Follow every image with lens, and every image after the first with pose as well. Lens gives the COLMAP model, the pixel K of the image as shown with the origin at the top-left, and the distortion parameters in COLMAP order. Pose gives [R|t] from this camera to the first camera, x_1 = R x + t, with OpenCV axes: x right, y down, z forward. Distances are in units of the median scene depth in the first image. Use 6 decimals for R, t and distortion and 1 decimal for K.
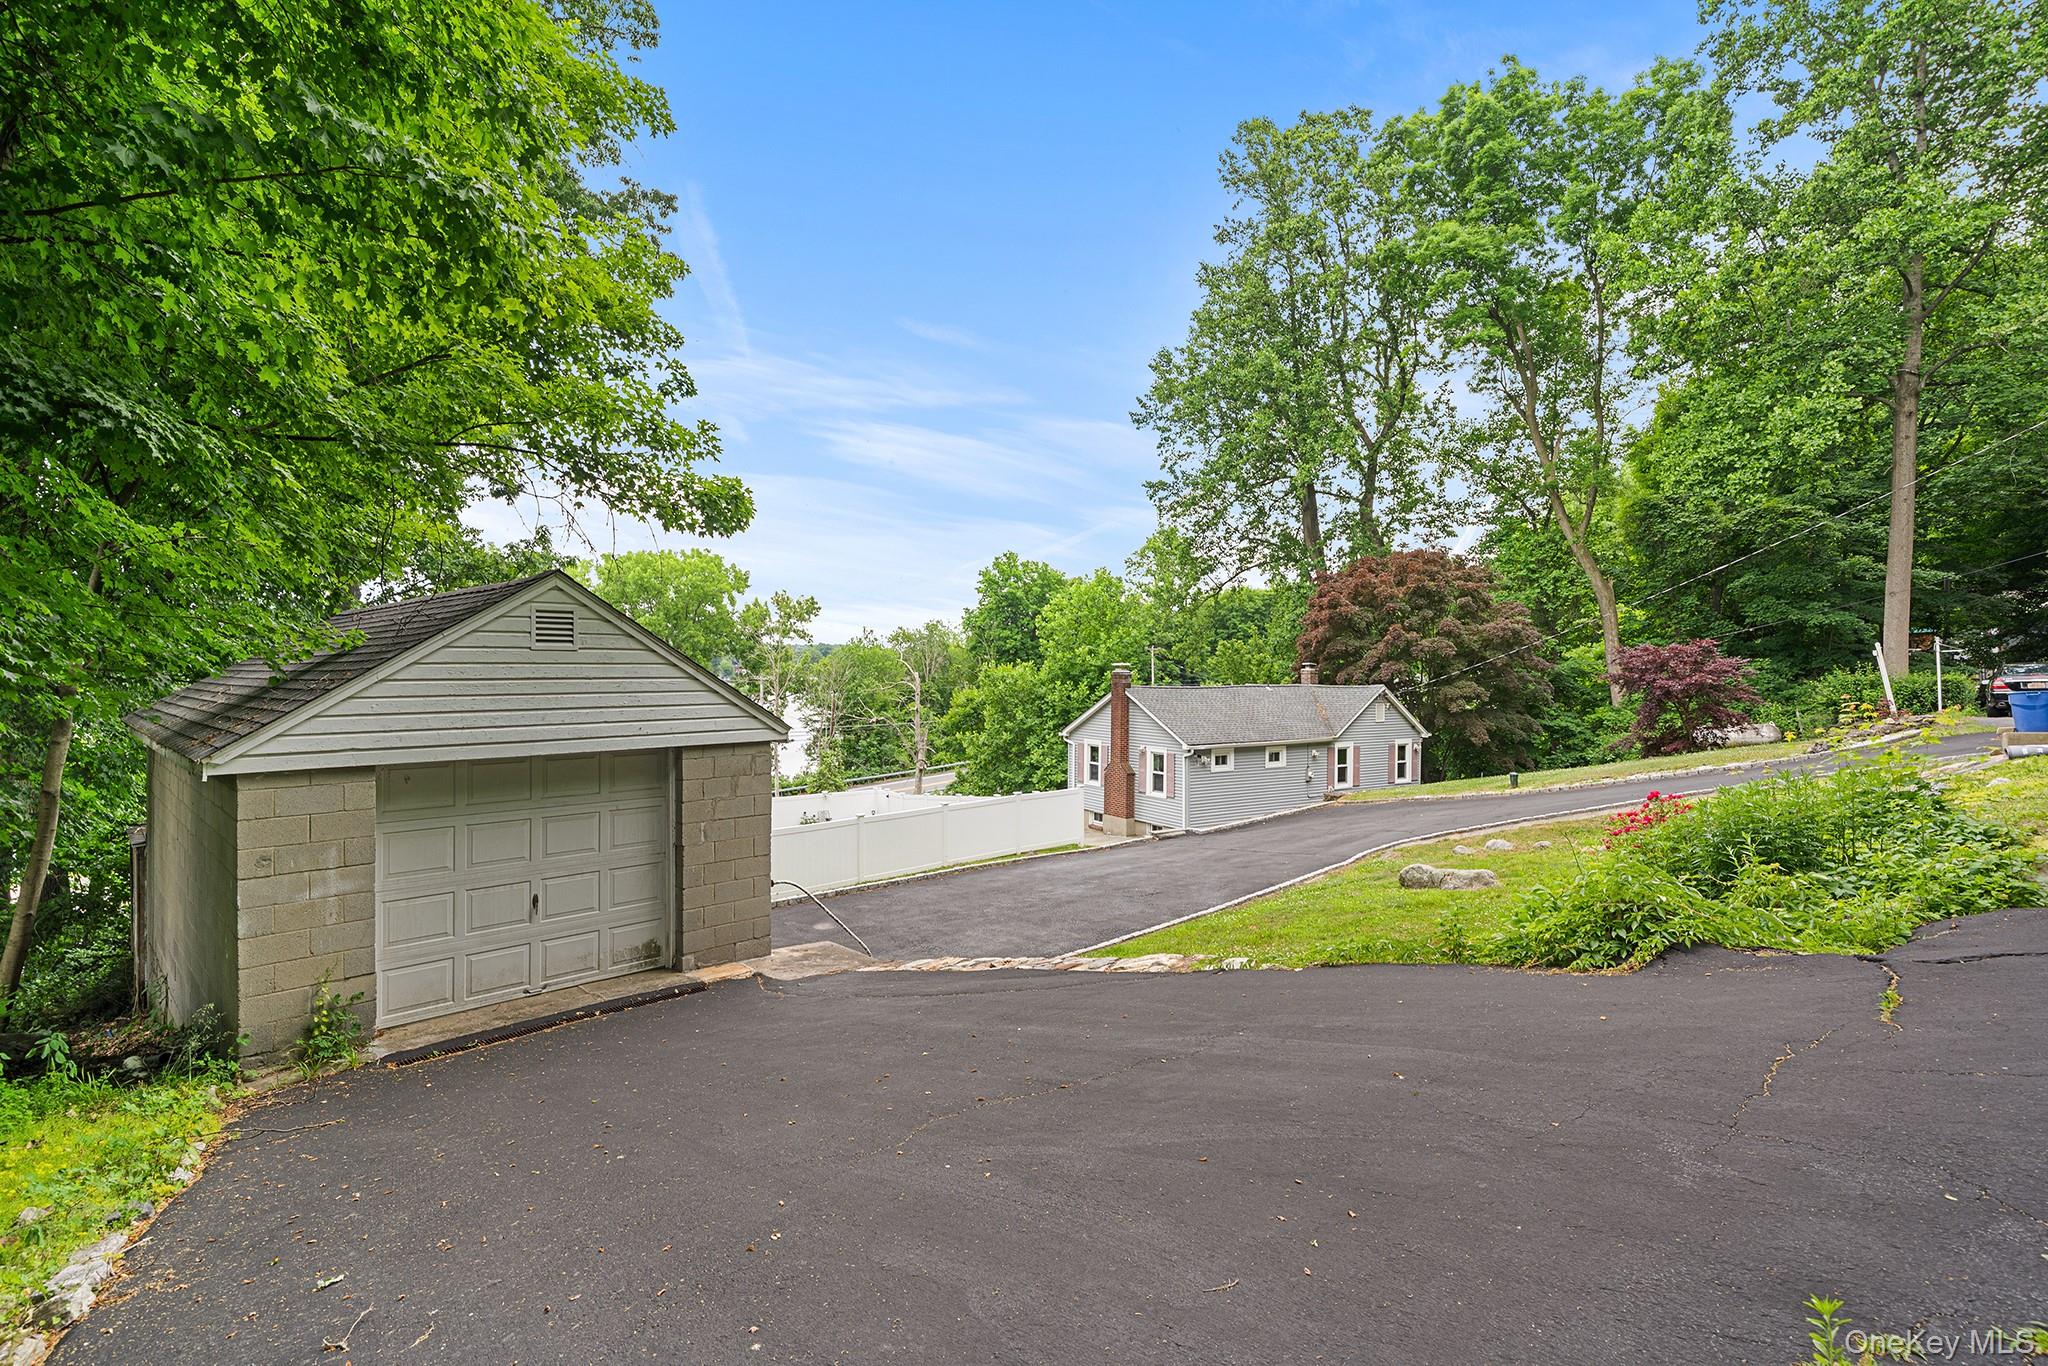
lens RADIAL K [[940.0, 0, 1027.9], [0, 940.0, 681.6], [0, 0, 1]] dist [0.002320, 0.000057]
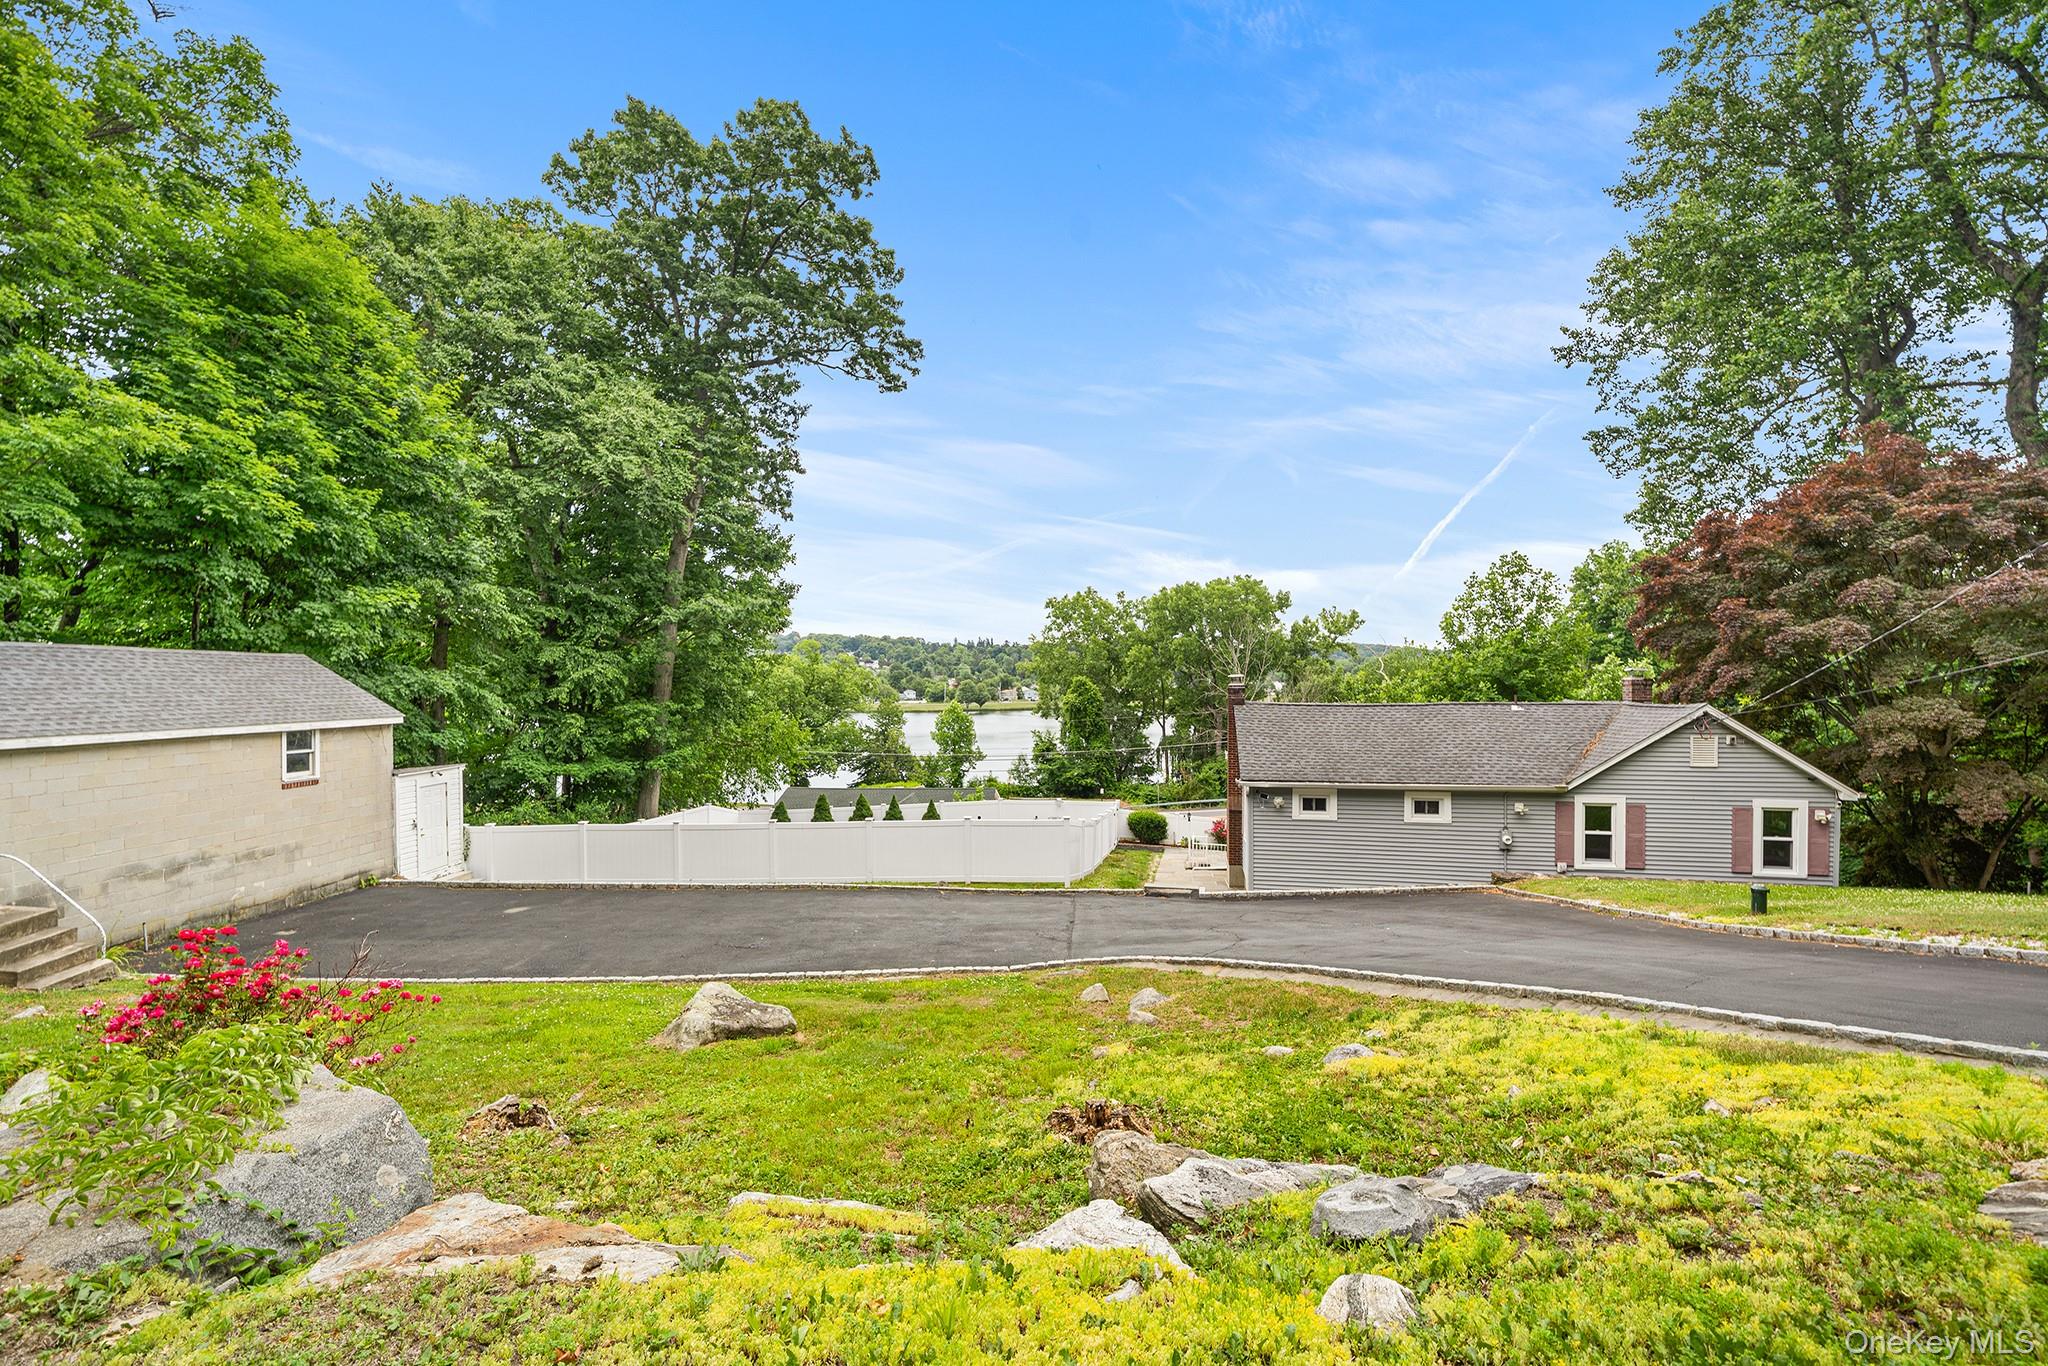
lens RADIAL K [[814.9, 0, 1018.4], [0, 814.9, 699.4], [0, 0, 1]] dist [-0.002732, 0.001651]
pose [[0.708646, 0.005110, -0.705545, 0.429667], [0.001355, 0.999962, 0.008603, -0.004530], [0.705563, -0.007053, 0.708612, 0.330856]]
